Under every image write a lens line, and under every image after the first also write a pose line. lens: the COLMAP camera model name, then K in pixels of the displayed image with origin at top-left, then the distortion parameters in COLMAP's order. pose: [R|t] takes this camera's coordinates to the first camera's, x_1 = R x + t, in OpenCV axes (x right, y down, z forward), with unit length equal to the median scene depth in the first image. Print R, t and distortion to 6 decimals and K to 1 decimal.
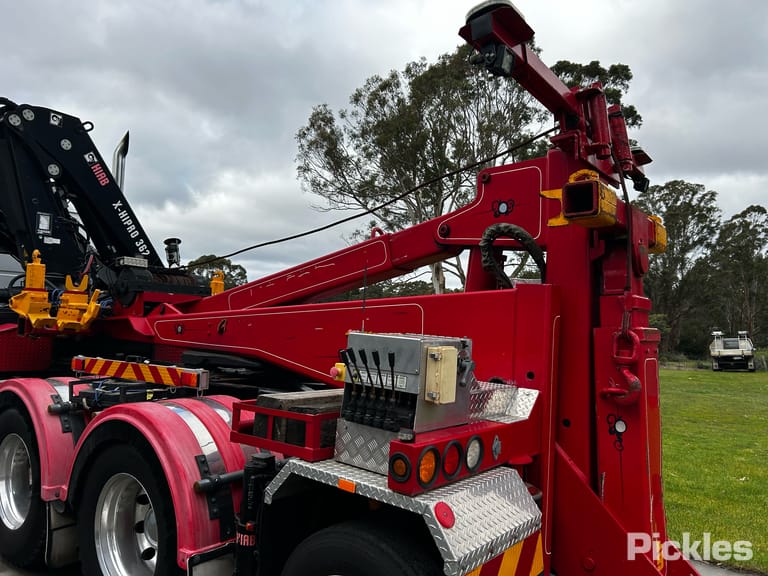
lens RADIAL K [[578.6, 0, 384.9], [0, 578.6, 295.6], [0, 0, 1]] dist [0.062795, -0.066470]
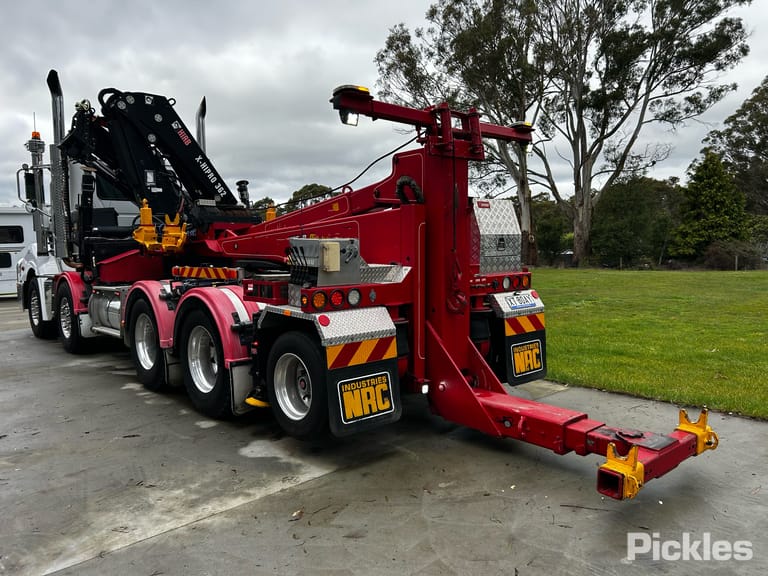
lens RADIAL K [[578.5, 0, 384.0], [0, 578.5, 288.0], [0, 0, 1]] dist [0.065528, -0.068639]
pose [[0.982525, -0.040115, -0.181755, 0.264269], [0.062332, 0.991029, 0.118222, 0.009436], [0.175382, -0.127485, 0.976211, -0.373248]]
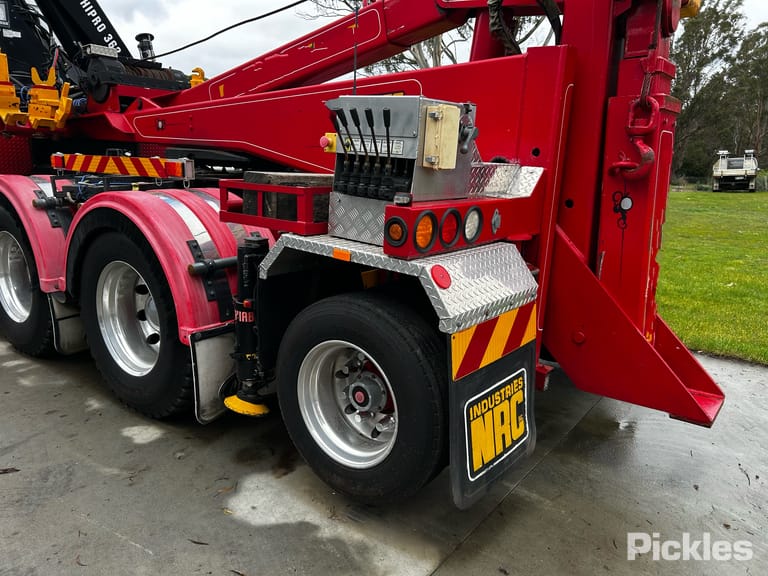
lens RADIAL K [[580.9, 0, 379.9], [0, 580.9, 293.0], [0, 0, 1]] dist [0.051849, -0.054250]
pose [[0.999977, -0.006501, -0.001829, 0.000165], [0.006753, 0.958760, 0.284138, 0.046343], [-0.000093, -0.284143, 0.958782, 0.019781]]
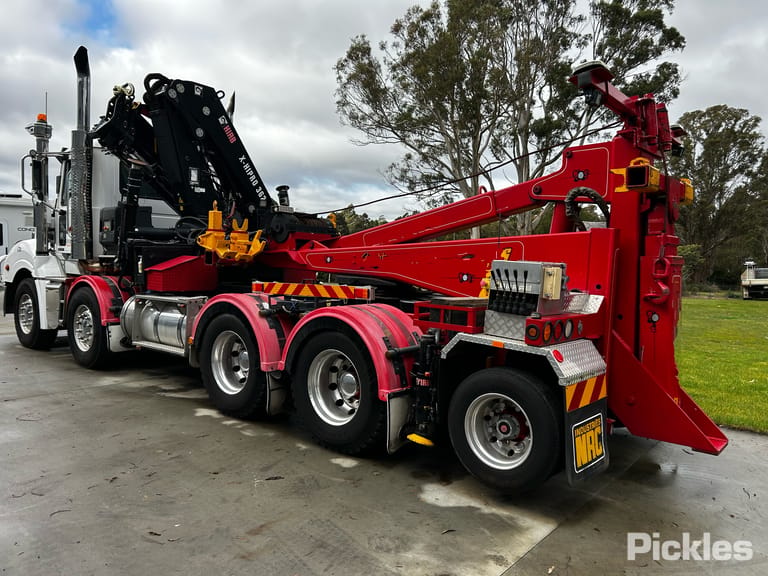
lens RADIAL K [[578.6, 0, 390.3], [0, 578.6, 292.8], [0, 0, 1]] dist [0.058654, -0.065138]
pose [[0.999210, -0.001020, -0.039723, -0.136176], [0.005450, 0.993742, 0.111563, -0.013997], [0.039361, -0.111692, 0.992963, -0.321384]]
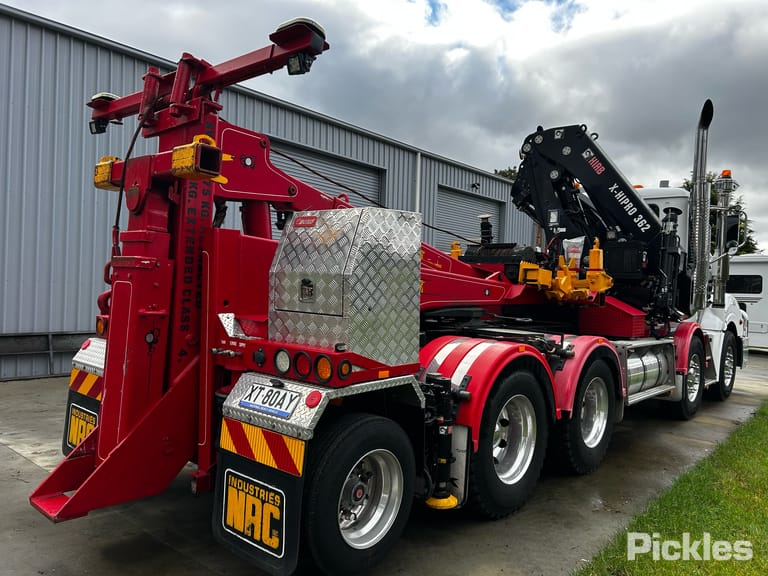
lens RADIAL K [[572.2, 0, 382.9], [0, 572.2, 292.8], [0, 0, 1]] dist [0.054376, -0.059432]
pose [[-0.054623, -0.024986, -0.998194, 0.871070], [0.007072, 0.999652, -0.025409, 0.088890], [0.998482, -0.008447, -0.054427, 0.864429]]
